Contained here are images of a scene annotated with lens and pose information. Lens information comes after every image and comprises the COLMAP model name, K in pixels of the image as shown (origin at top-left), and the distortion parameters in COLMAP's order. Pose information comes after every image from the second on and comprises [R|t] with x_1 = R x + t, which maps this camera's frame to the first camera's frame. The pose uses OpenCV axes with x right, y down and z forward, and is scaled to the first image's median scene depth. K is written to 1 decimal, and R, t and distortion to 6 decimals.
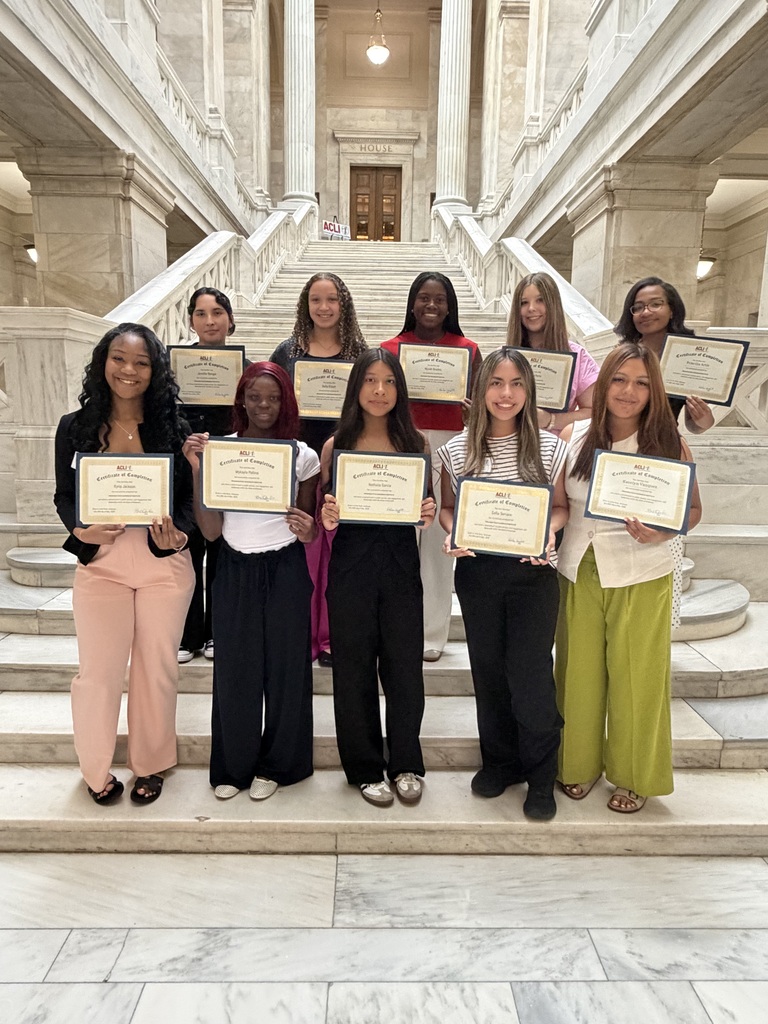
lens RADIAL K [[654.6, 0, 383.5], [0, 654.6, 513.5], [0, 0, 1]] dist [-0.008784, 0.003017]
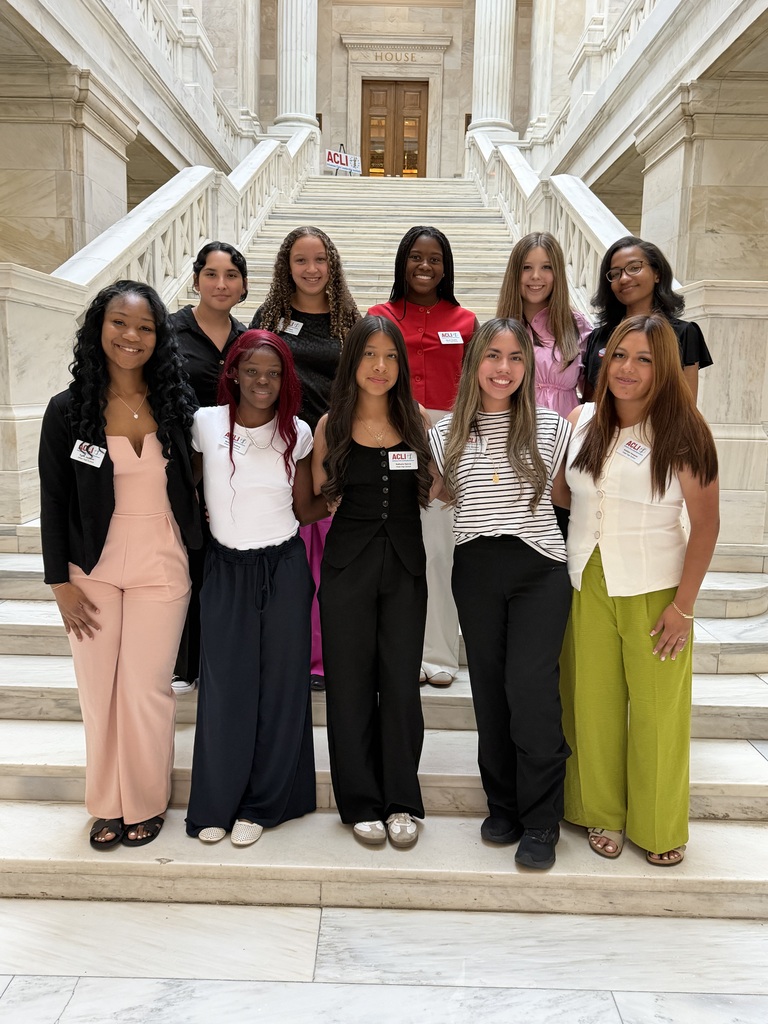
lens RADIAL K [[848.3, 0, 384.4], [0, 848.3, 513.2], [0, 0, 1]] dist [0.018584, -0.026431]
pose [[0.999760, 0.009472, -0.019731, 0.024853], [-0.009814, 0.999803, -0.017280, 0.025846], [0.019563, 0.017470, 0.999656, -0.101138]]
